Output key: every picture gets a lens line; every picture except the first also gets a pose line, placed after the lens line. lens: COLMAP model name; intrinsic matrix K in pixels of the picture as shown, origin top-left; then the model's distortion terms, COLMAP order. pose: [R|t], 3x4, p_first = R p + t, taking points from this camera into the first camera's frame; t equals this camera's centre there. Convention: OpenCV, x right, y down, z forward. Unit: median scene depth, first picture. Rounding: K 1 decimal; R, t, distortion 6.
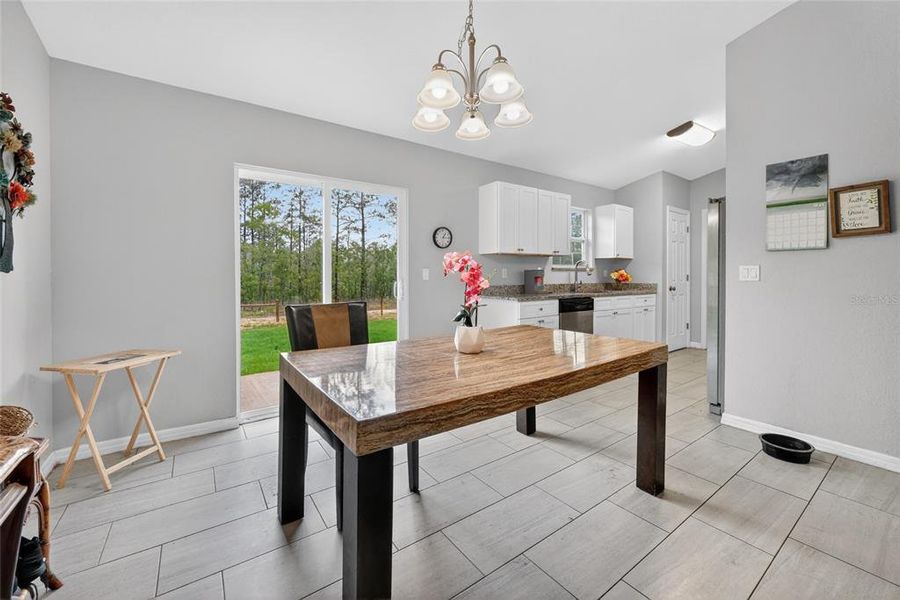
lens RADIAL K [[355.0, 0, 453.0], [0, 355.0, 278.9], [0, 0, 1]] dist [-0.004555, 0.000251]
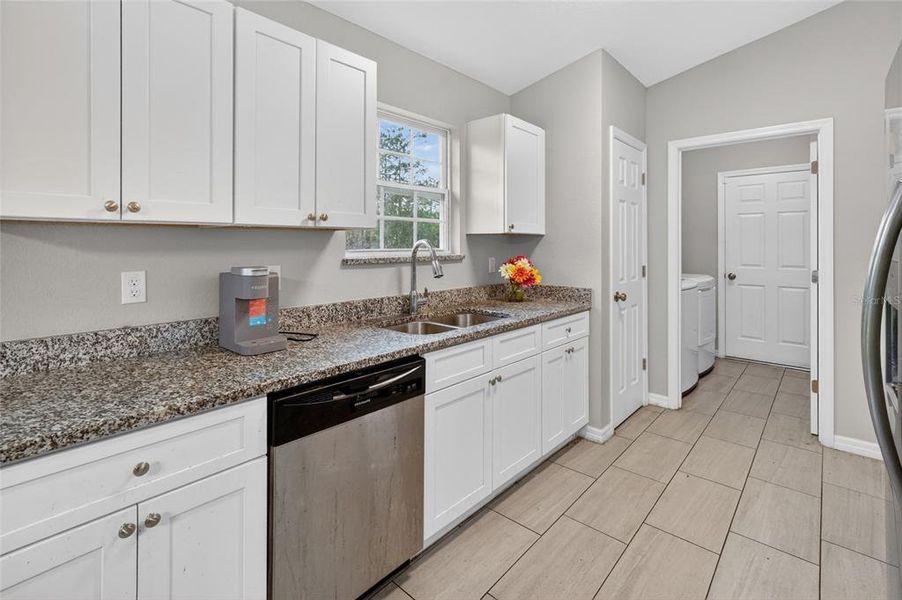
lens RADIAL K [[411.6, 0, 450.4], [0, 411.6, 243.7], [0, 0, 1]] dist [0.003864, -0.000099]
pose [[0.977842, 0.002023, 0.209332, 0.287533], [0.000187, 0.999944, -0.010538, -0.041680], [-0.209342, 0.010344, 0.977788, 0.521818]]
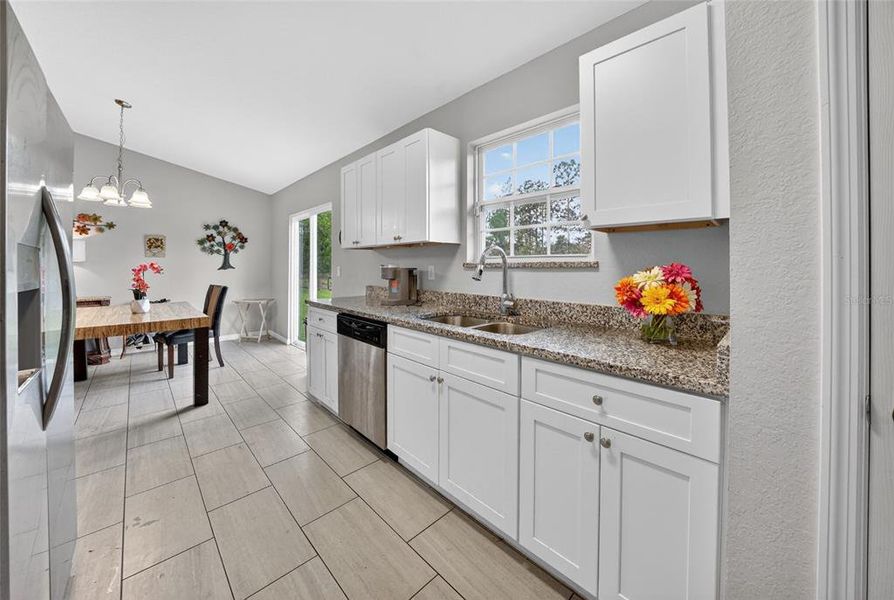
lens RADIAL K [[323.9, 0, 432.9], [0, 323.9, 262.0], [0, 0, 1]] dist [-0.017077, -0.000180]
pose [[0.136260, -0.005304, -0.990659, 0.734565], [-0.006792, 0.999957, -0.006288, -0.028312], [0.990650, 0.007586, 0.136218, 0.856428]]
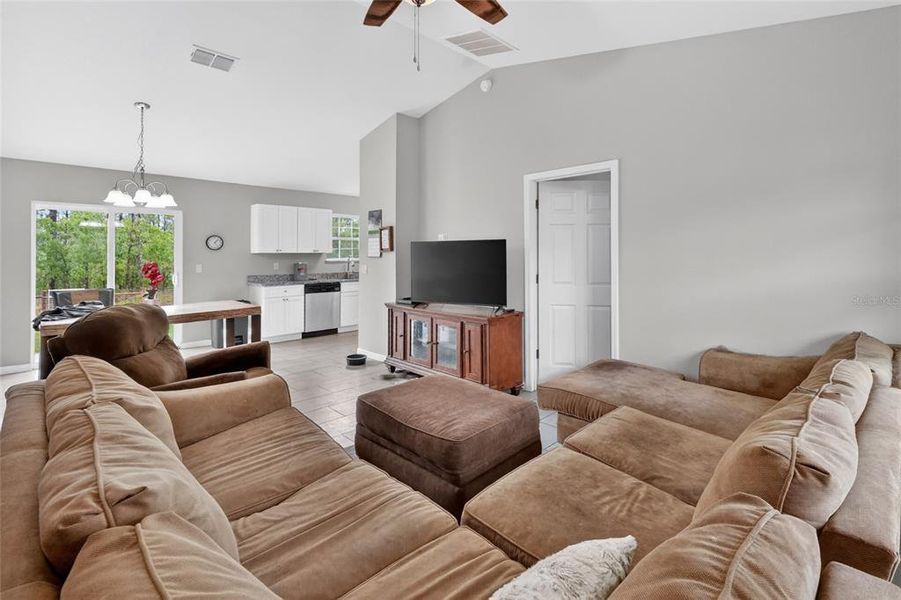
lens RADIAL K [[411.1, 0, 472.8], [0, 411.1, 253.4], [0, 0, 1]] dist [0.003864, -0.000099]
pose [[0.983742, -0.002327, 0.179572, 0.530089], [0.005340, 0.999853, -0.016295, -0.030912], [-0.179507, 0.016989, 0.983610, -0.622291]]
